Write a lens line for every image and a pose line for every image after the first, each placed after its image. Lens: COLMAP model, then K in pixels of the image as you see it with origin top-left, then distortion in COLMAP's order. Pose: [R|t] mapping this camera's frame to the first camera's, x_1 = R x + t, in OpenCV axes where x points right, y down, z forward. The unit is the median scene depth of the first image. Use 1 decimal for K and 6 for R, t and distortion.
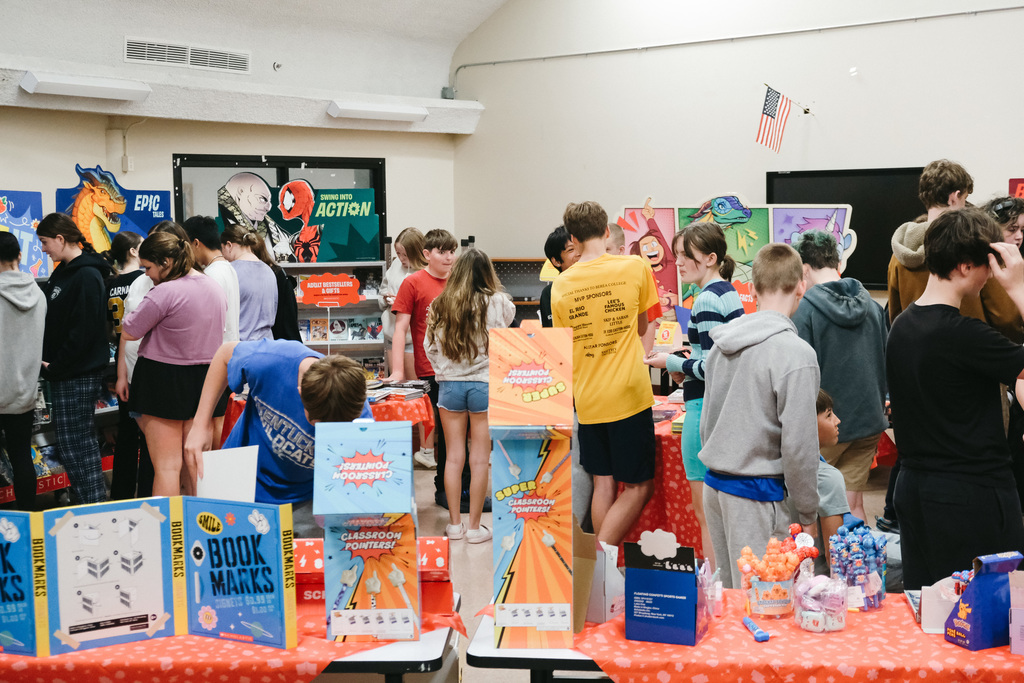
lens RADIAL K [[1466.1, 0, 512.1], [0, 1466.1, 342.2], [0, 0, 1]] dist [0.004315, 0.000000]
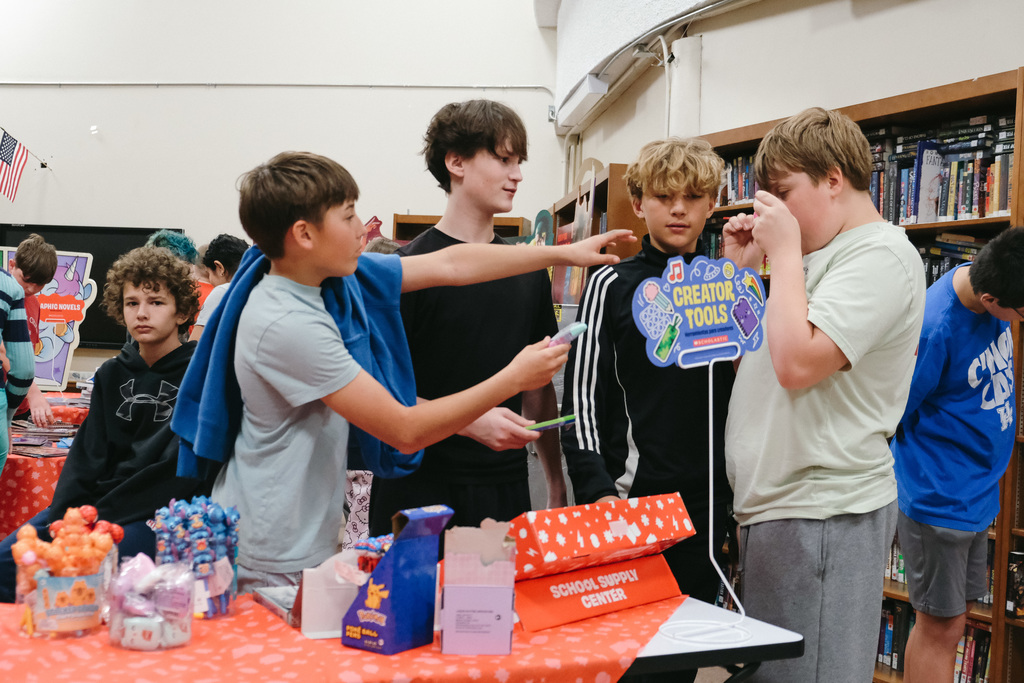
lens RADIAL K [[1337.4, 0, 512.4], [0, 1337.4, 344.0], [0, 0, 1]] dist [-0.019196, 0.000000]
pose [[0.852618, 0.037382, 0.521196, 0.039953], [-0.001845, 0.997647, -0.068536, 0.106403], [-0.522532, 0.057473, 0.850680, 0.429747]]
